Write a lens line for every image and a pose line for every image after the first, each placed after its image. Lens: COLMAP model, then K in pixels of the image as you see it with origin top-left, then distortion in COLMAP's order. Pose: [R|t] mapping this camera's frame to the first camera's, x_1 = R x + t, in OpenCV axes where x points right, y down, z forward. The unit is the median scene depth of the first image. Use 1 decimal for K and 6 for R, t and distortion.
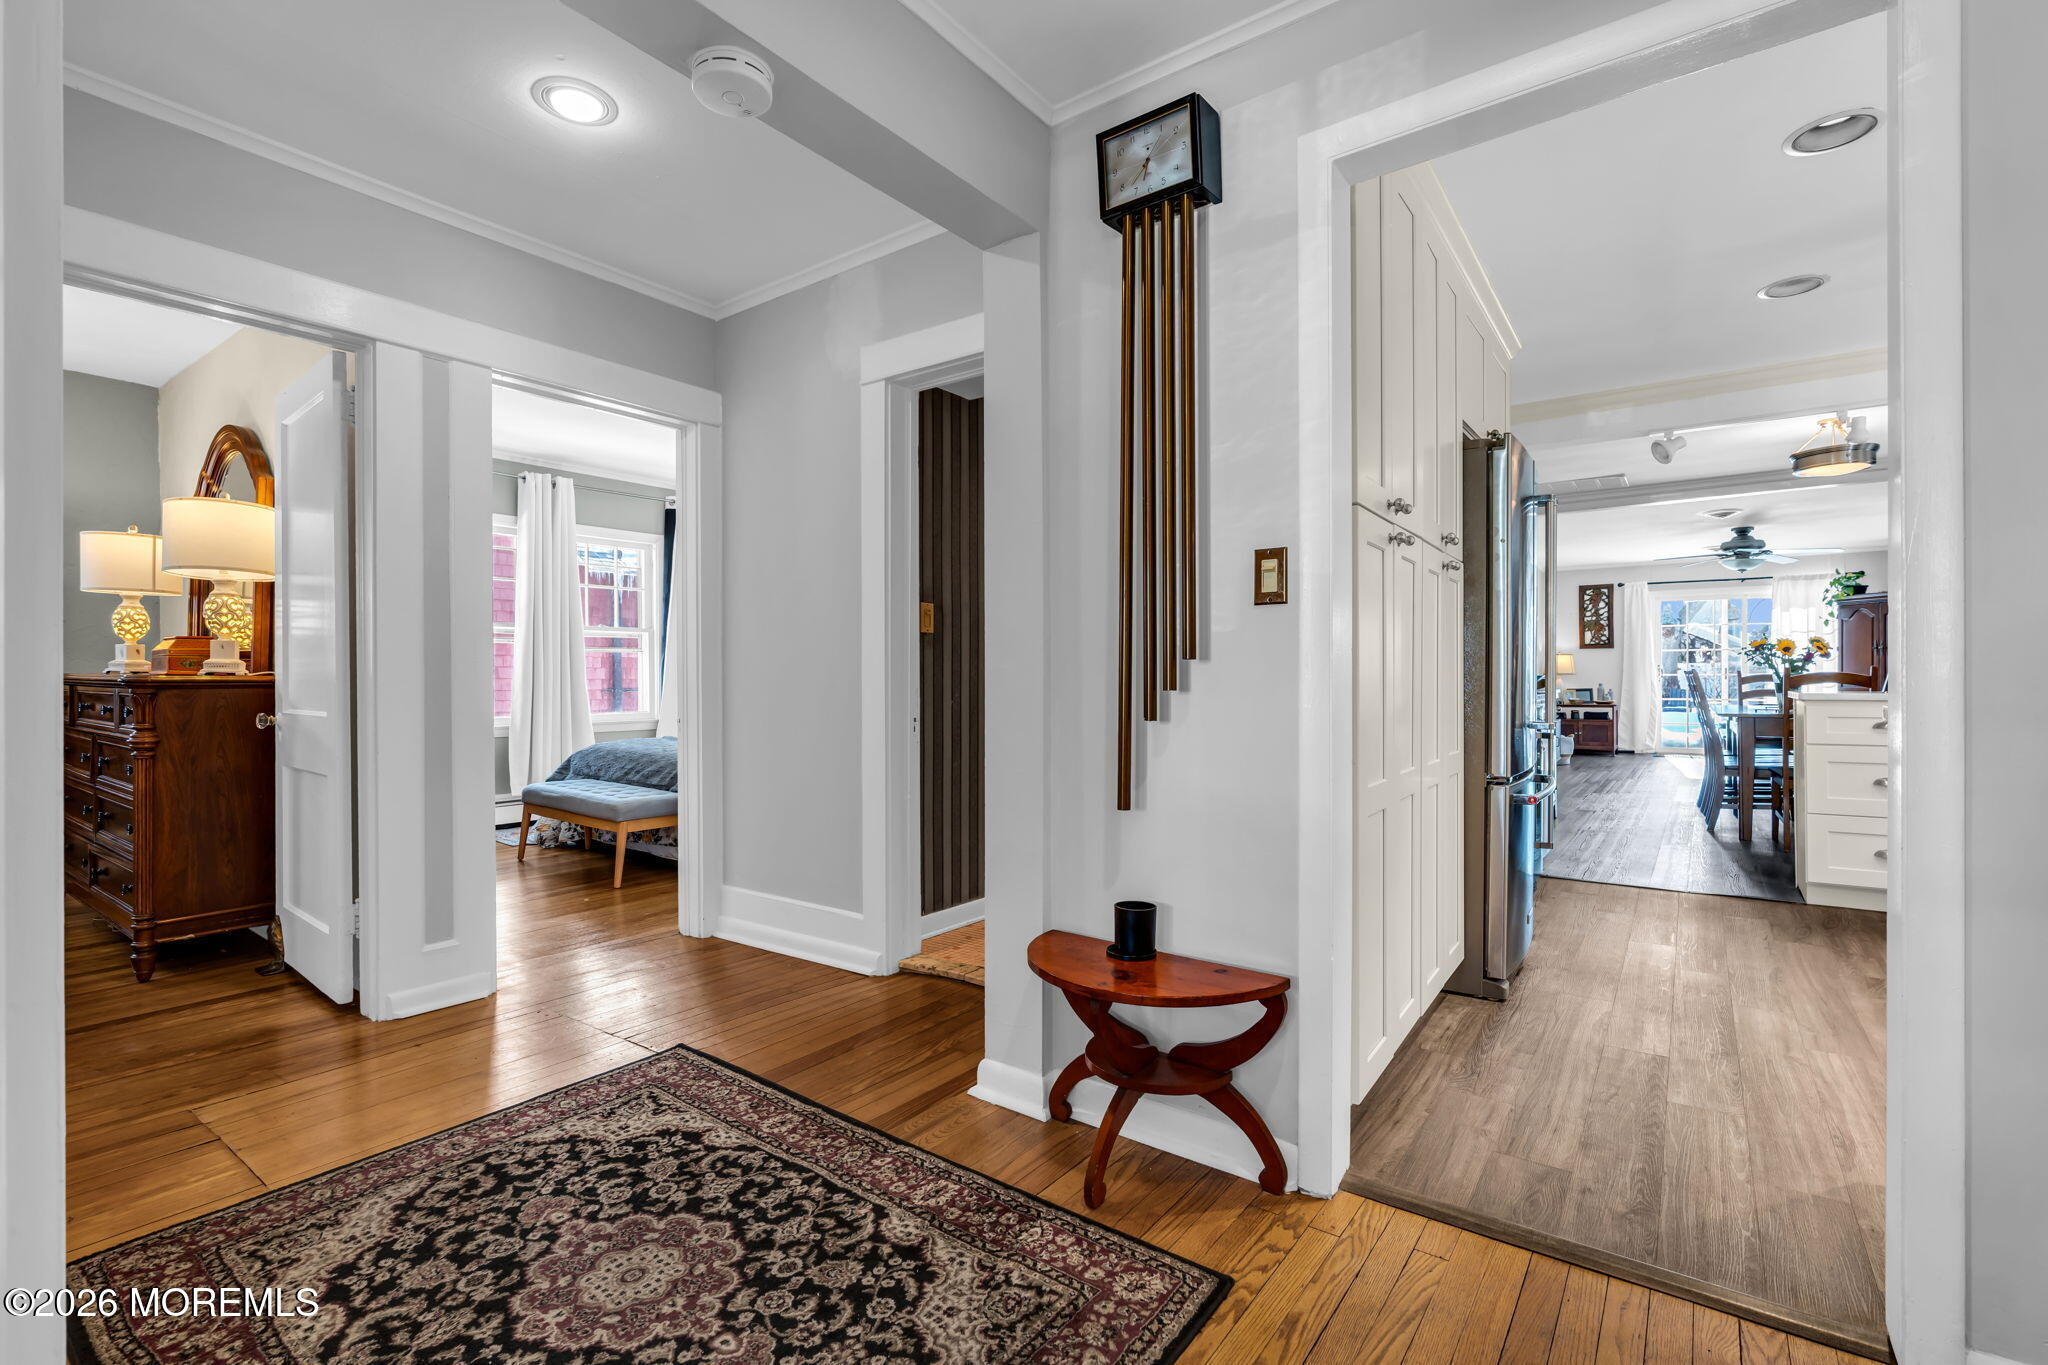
lens RADIAL K [[925.3, 0, 1019.4], [0, 925.3, 684.8], [0, 0, 1]] dist [-0.007427, 0.002947]
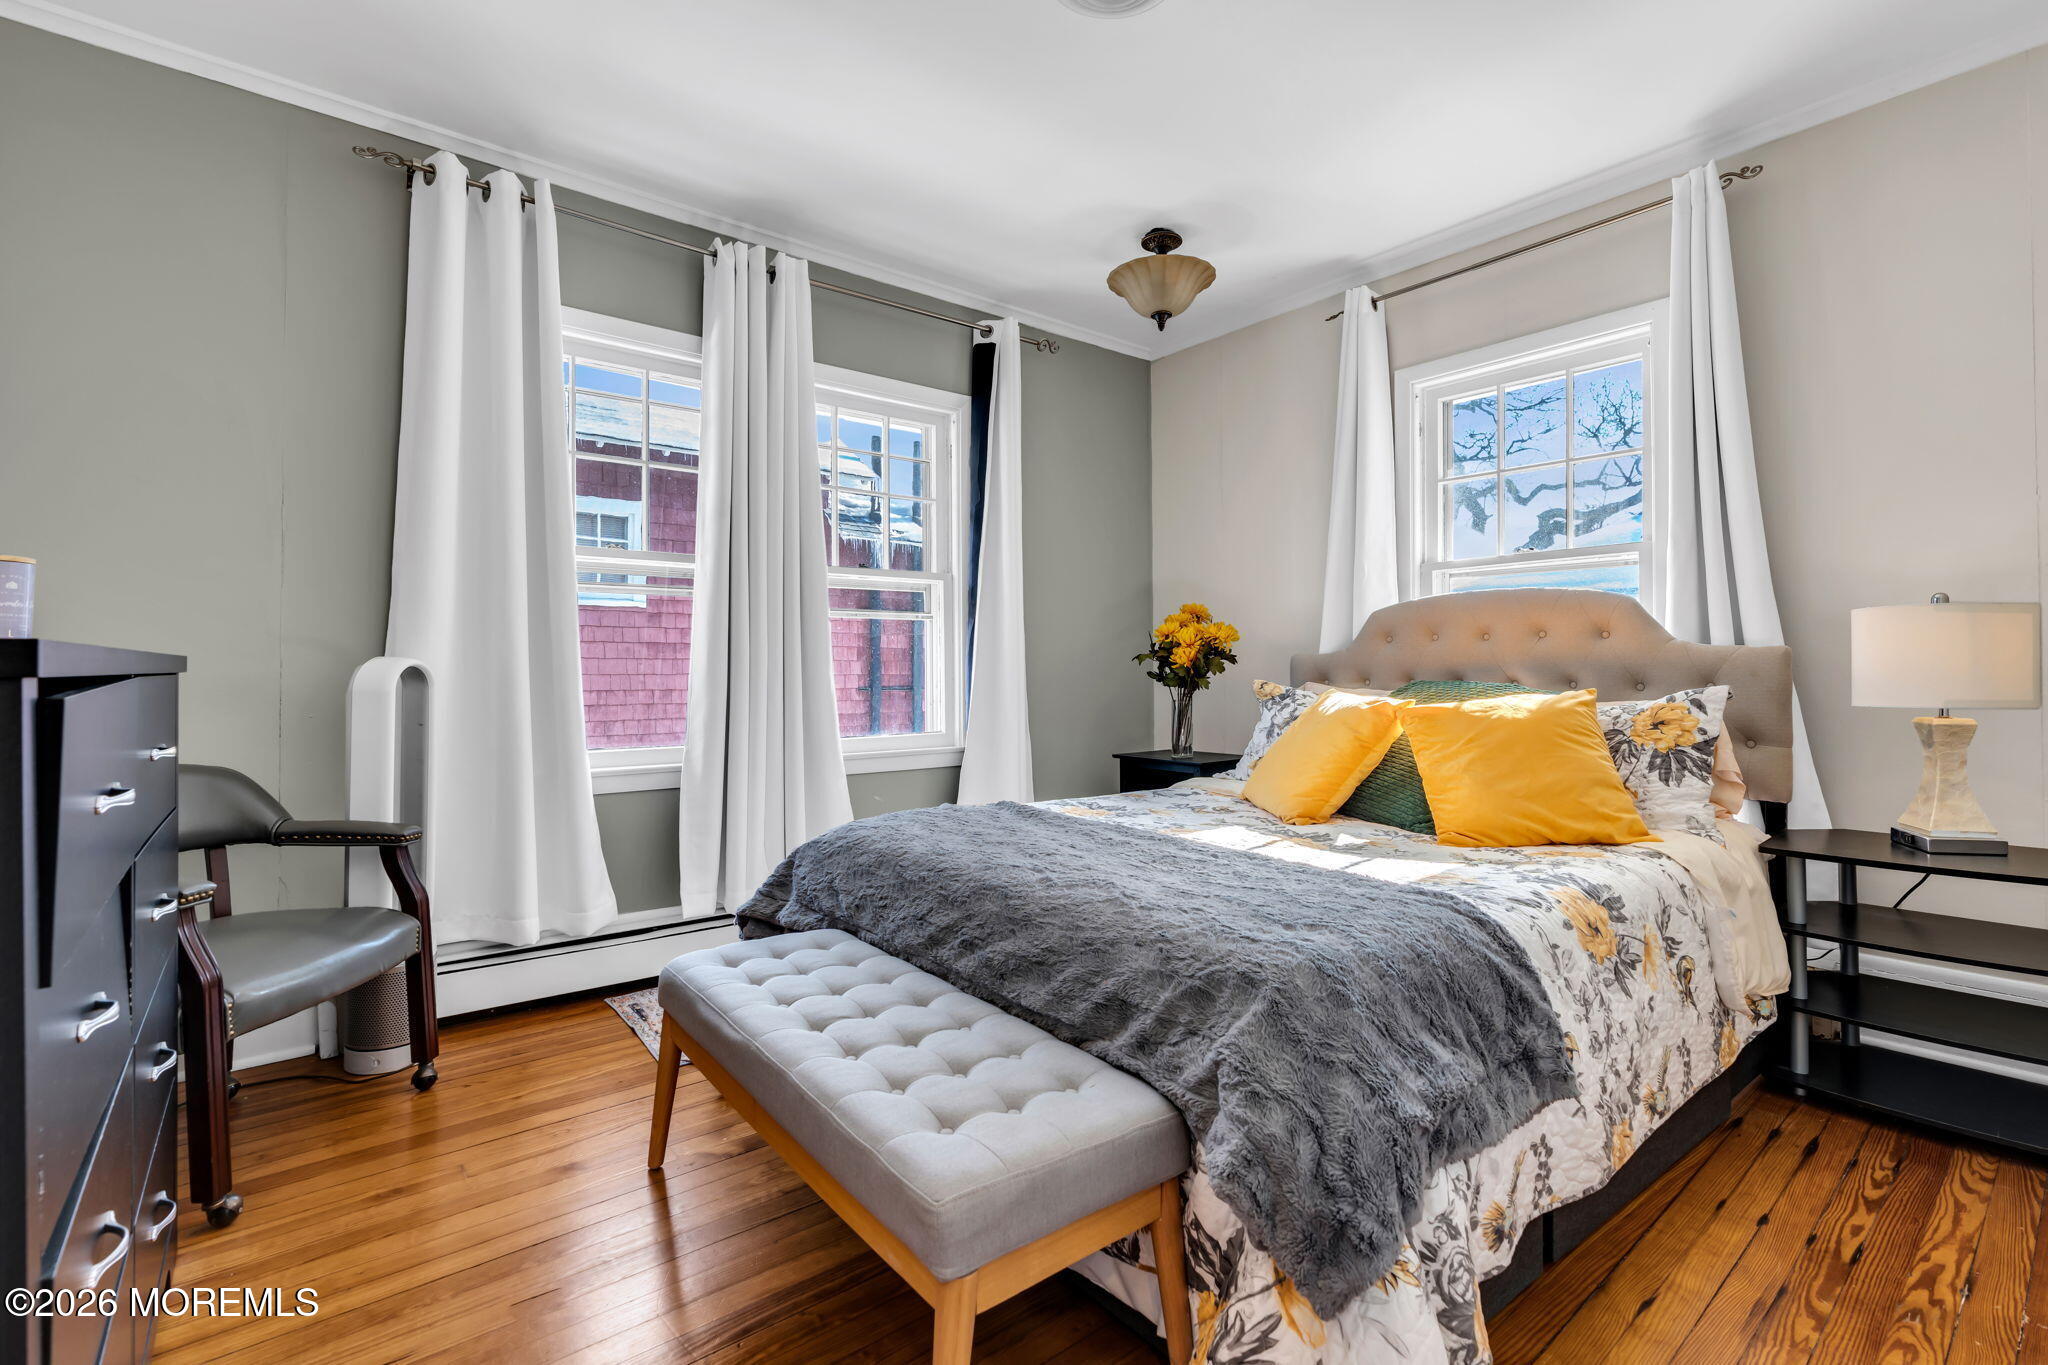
lens RADIAL K [[925.3, 0, 1024.5], [0, 925.3, 673.9], [0, 0, 1]] dist [-0.007427, 0.002947]
pose [[0.970348, -0.003848, -0.241680, -0.238401], [0.002211, 0.999973, -0.007046, 0.000217], [0.241700, 0.006303, 0.970331, 0.520059]]
